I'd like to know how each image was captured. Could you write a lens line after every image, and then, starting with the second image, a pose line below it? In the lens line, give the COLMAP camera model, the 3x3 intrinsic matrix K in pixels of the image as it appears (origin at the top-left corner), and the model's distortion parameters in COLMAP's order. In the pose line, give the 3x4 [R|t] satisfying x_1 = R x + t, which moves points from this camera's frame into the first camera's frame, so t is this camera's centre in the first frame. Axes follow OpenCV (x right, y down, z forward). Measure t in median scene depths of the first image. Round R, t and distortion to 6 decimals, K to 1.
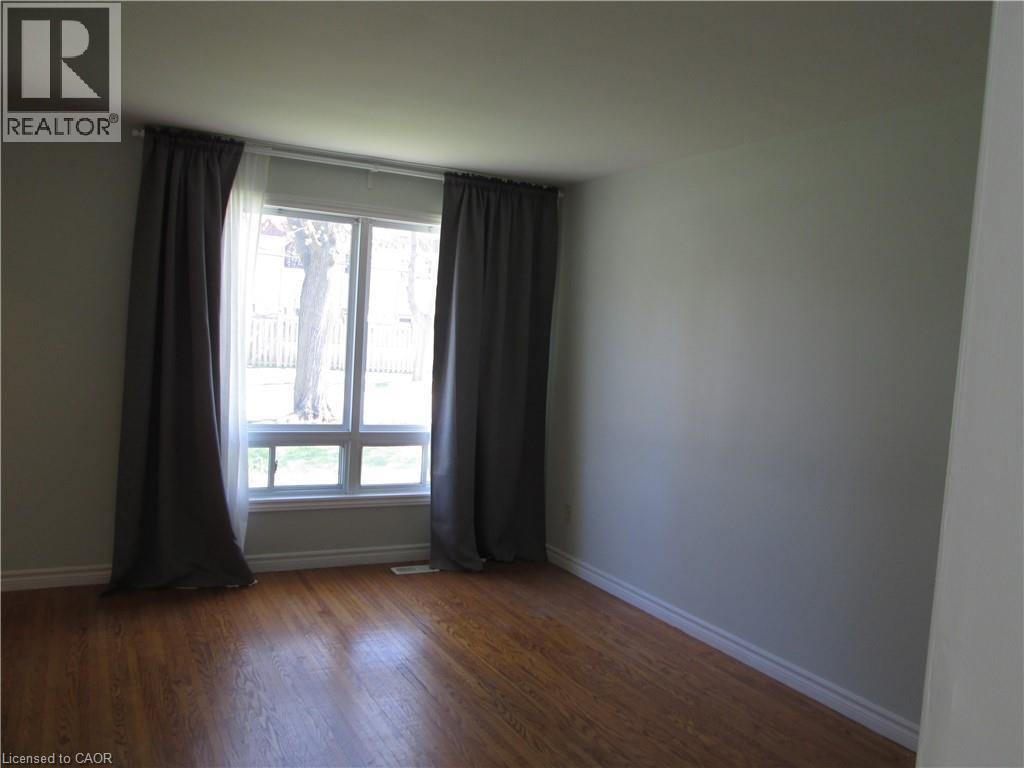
lens RADIAL K [[841.0, 0, 494.1], [0, 841.0, 384.4], [0, 0, 1]] dist [-0.048290, -0.001661]
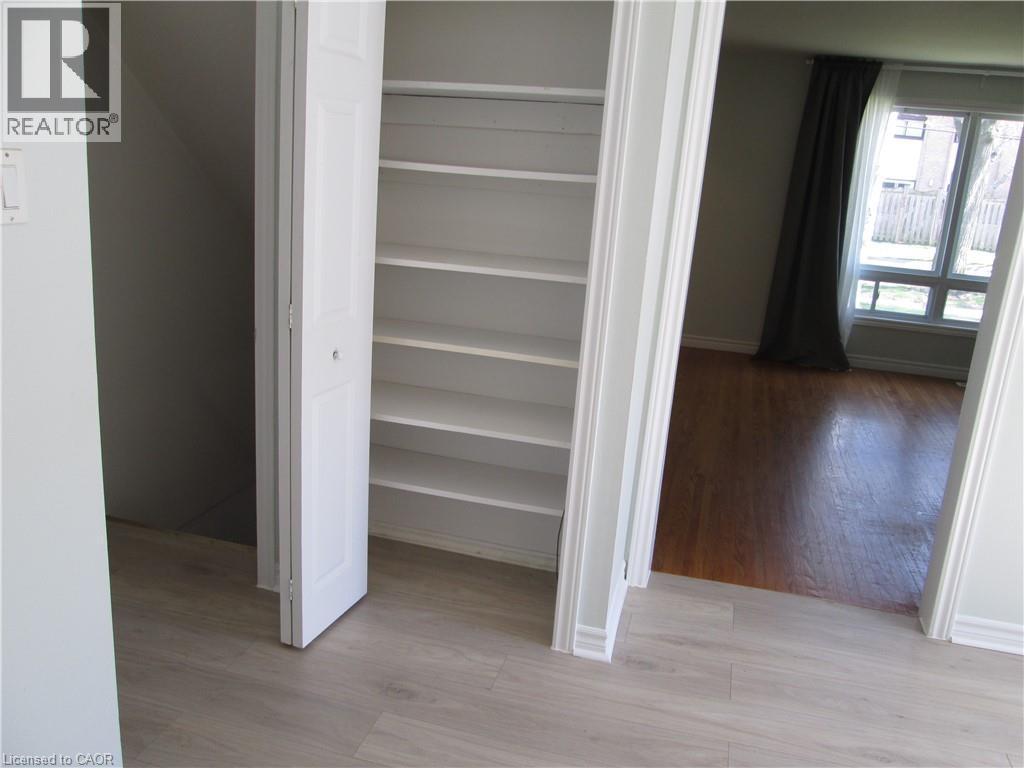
lens RADIAL K [[841.0, 0, 494.1], [0, 841.0, 384.4], [0, 0, 1]] dist [-0.048290, -0.001661]
pose [[0.733352, 0.167731, -0.658834, 0.216037], [-0.070099, 0.982578, 0.172124, 0.049214], [0.676226, -0.080044, 0.732333, -0.481317]]
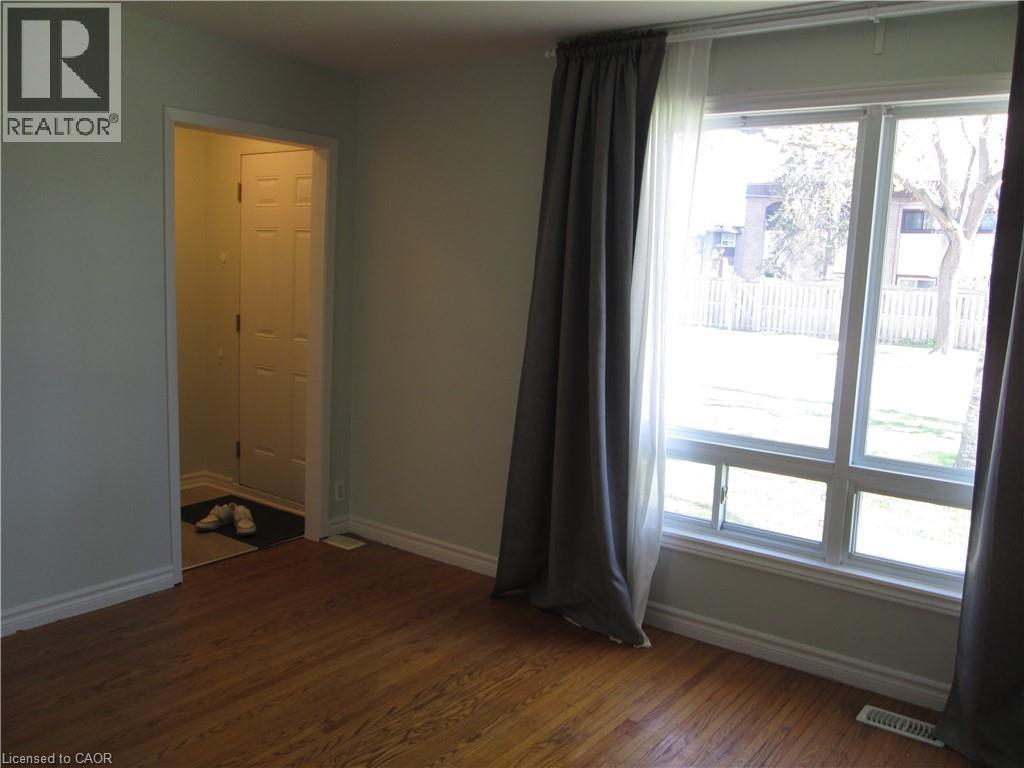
lens RADIAL K [[859.7, 0, 522.0], [0, 859.7, 381.0], [0, 0, 1]] dist [-0.042343, 0.007505]
pose [[0.446483, 0.079168, -0.891283, 0.291816], [-0.067212, 0.996231, 0.054821, -0.023185], [0.892264, 0.035429, 0.450122, 0.534079]]
